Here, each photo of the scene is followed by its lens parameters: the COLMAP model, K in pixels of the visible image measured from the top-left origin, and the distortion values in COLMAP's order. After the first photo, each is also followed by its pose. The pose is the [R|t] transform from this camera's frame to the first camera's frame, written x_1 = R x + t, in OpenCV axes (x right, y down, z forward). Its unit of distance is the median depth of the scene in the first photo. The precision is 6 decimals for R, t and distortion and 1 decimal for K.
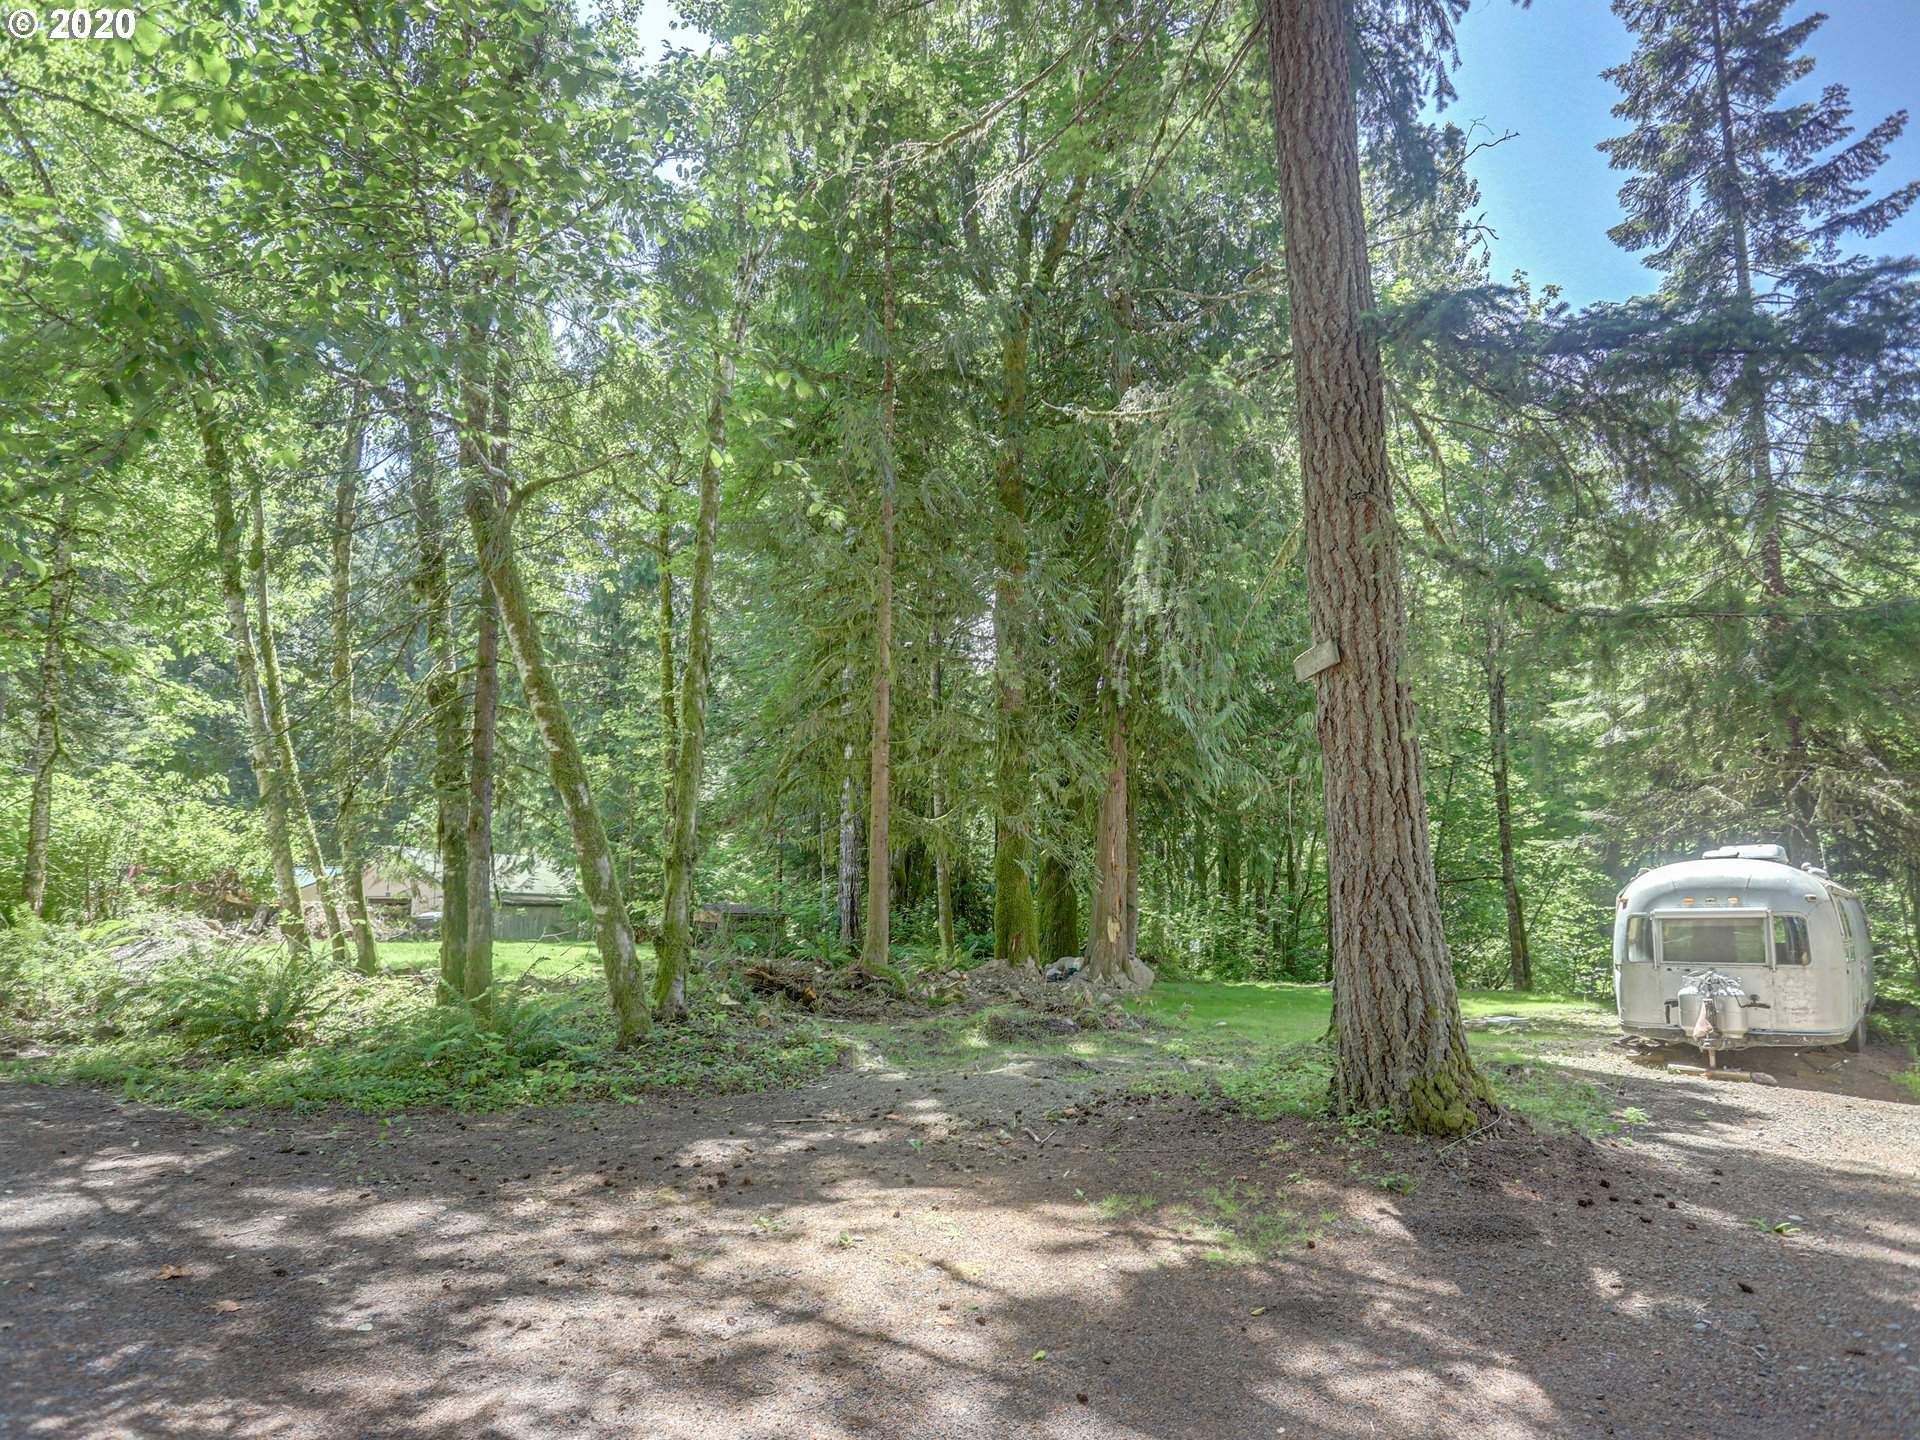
lens RADIAL K [[1080.7, 0, 962.0], [0, 1080.7, 762.5], [0, 0, 1]] dist [-0.085979, 0.037892]
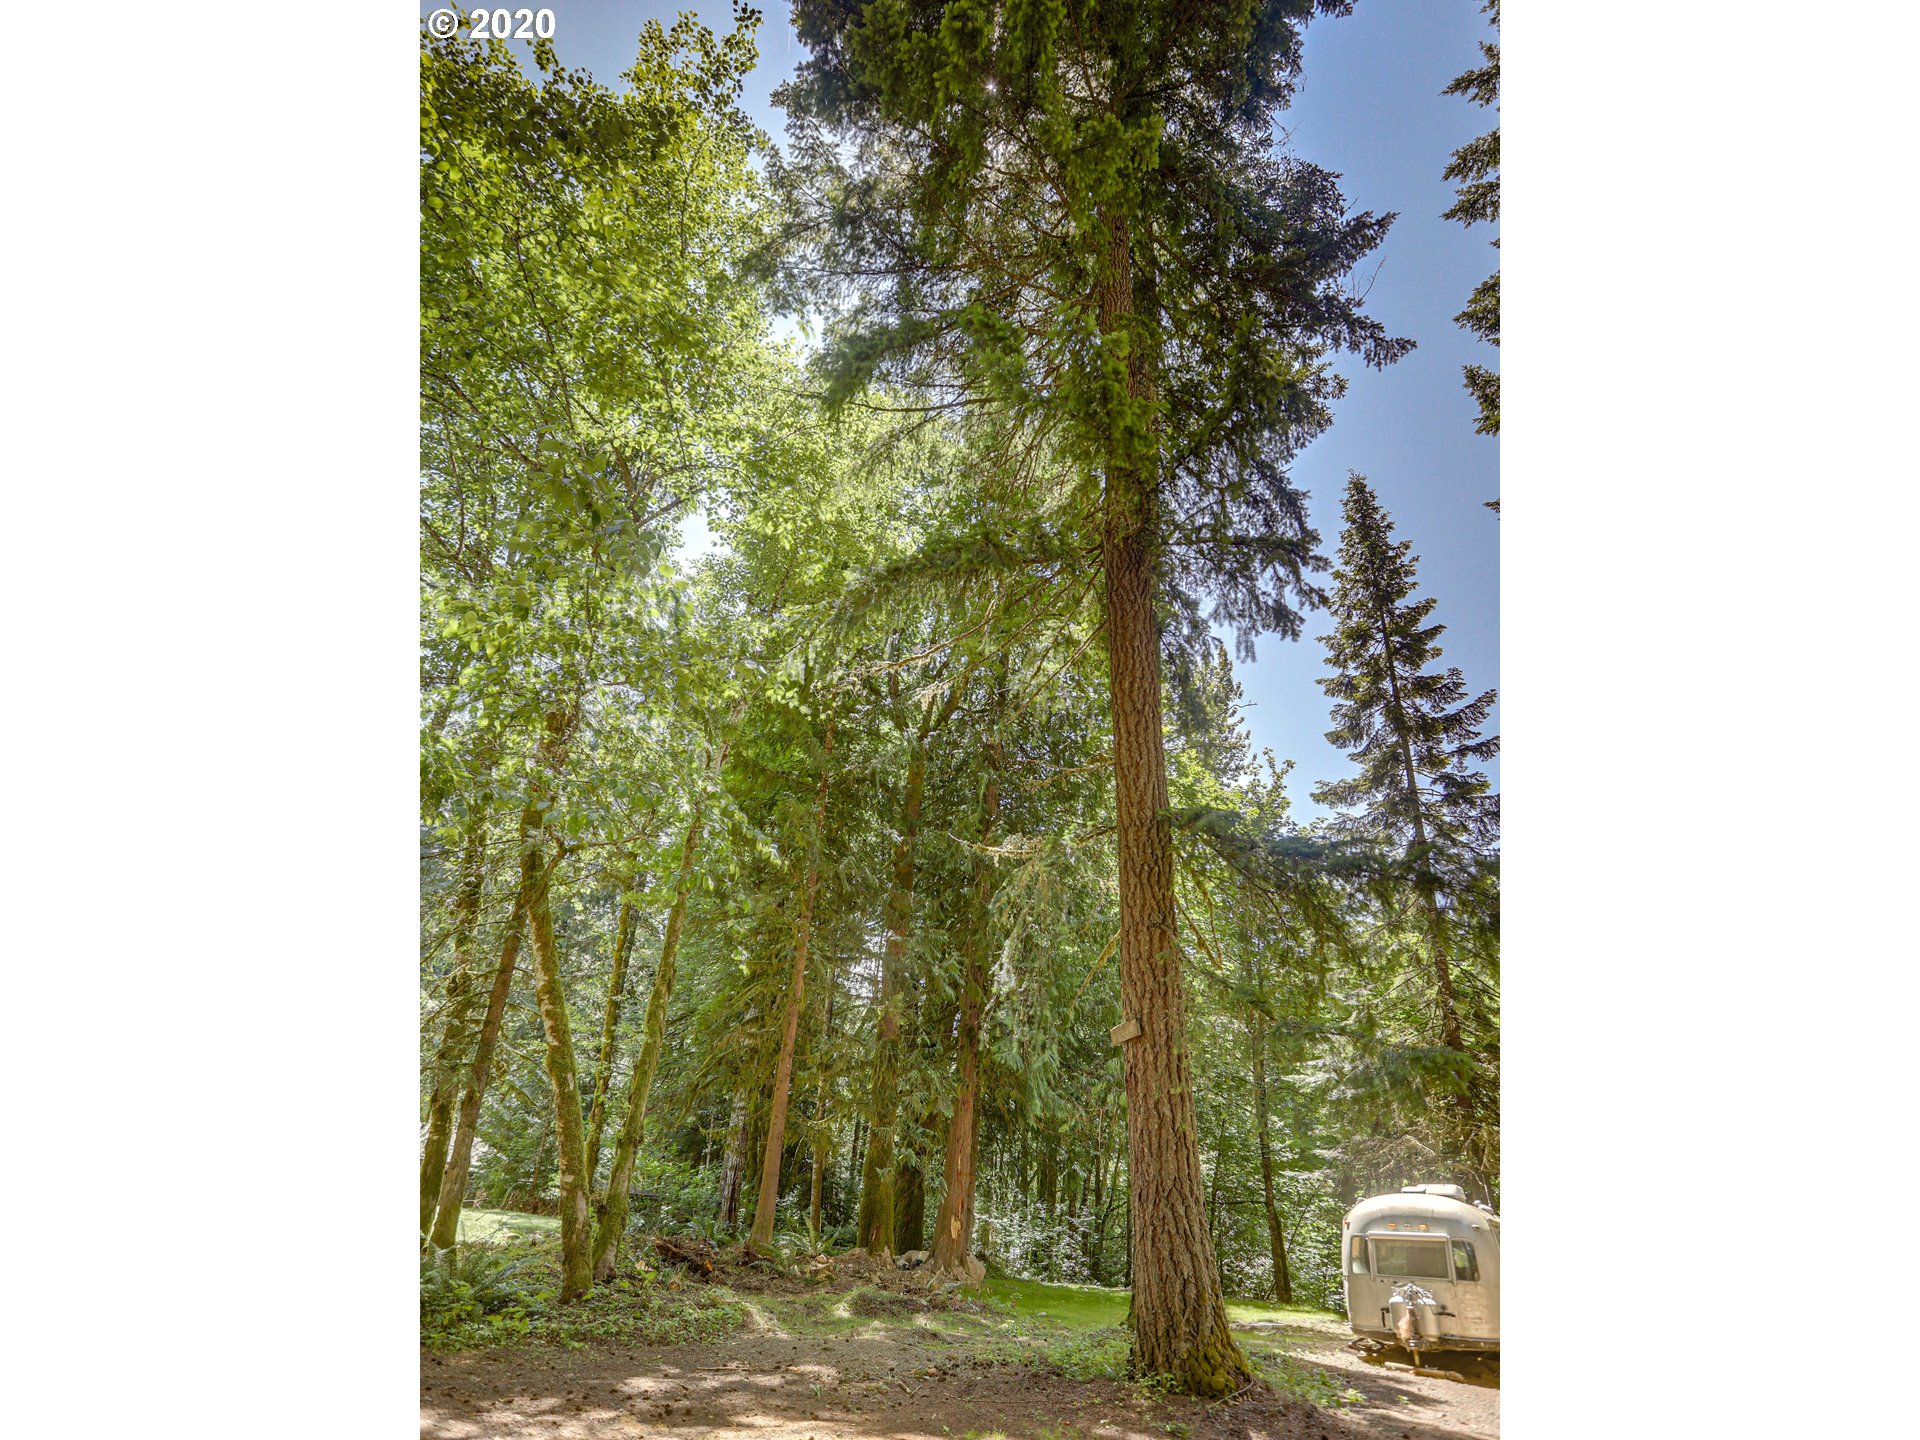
lens RADIAL K [[886.4, 0, 950.7], [0, 886.4, 799.1], [0, 0, 1]] dist [-0.080399, 0.053855]
pose [[0.987624, 0.113228, 0.108528, -0.033699], [-0.075465, 0.949664, -0.304046, -0.005881], [-0.137491, 0.292093, 0.946456, -0.093451]]
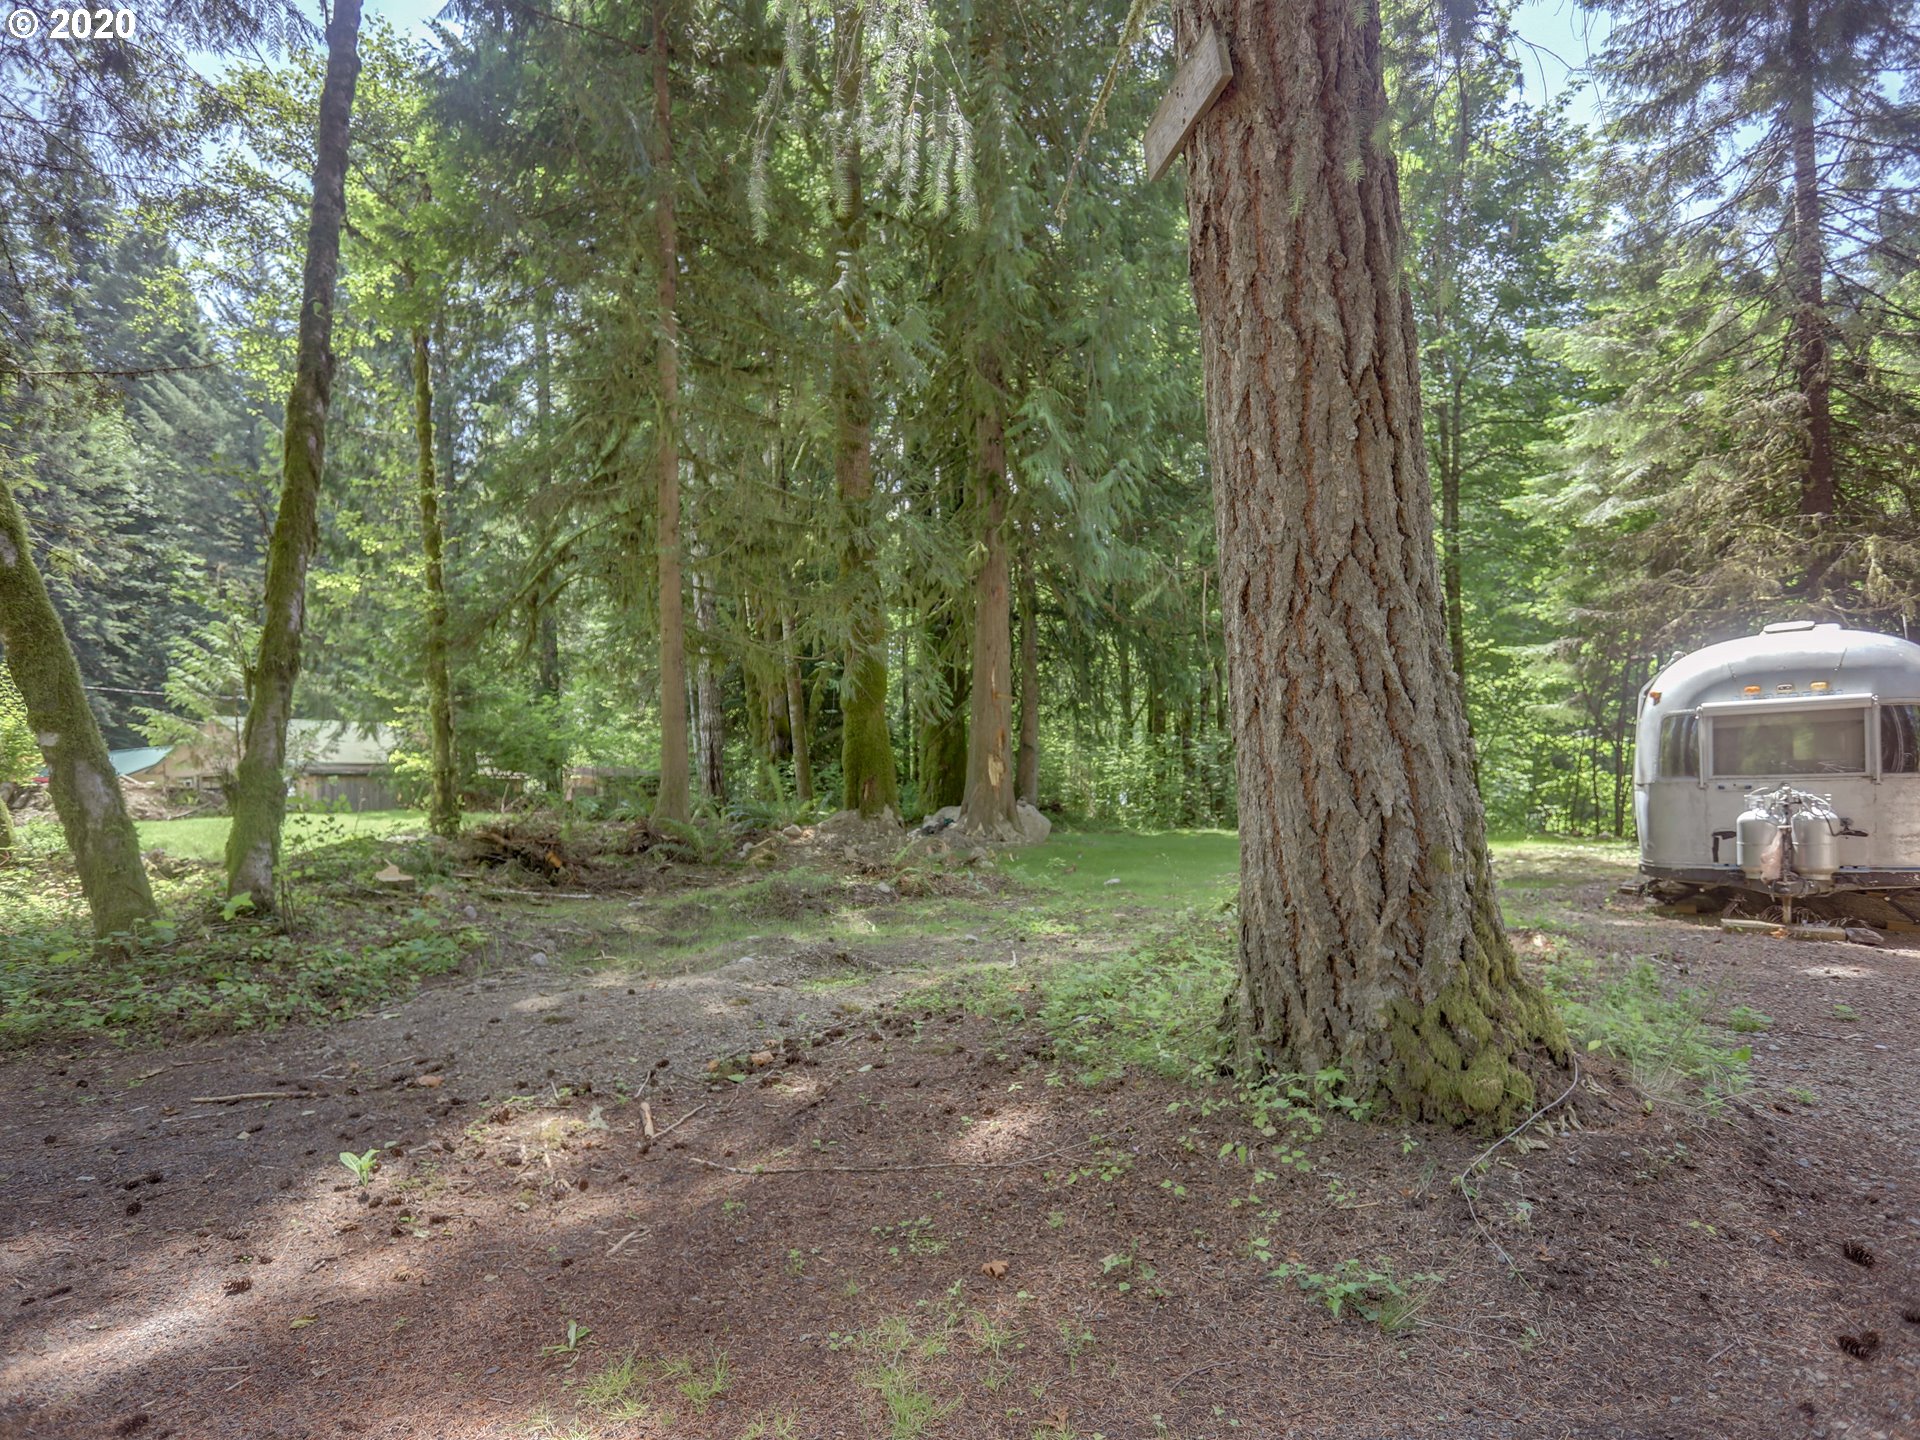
lens RADIAL K [[1080.7, 0, 962.0], [0, 1080.7, 762.5], [0, 0, 1]] dist [-0.085979, 0.037892]
pose [[0.997957, -0.035012, 0.053446, 0.090866], [0.027897, 0.991315, 0.128515, 0.054350], [-0.057482, -0.126762, 0.990266, 0.236526]]
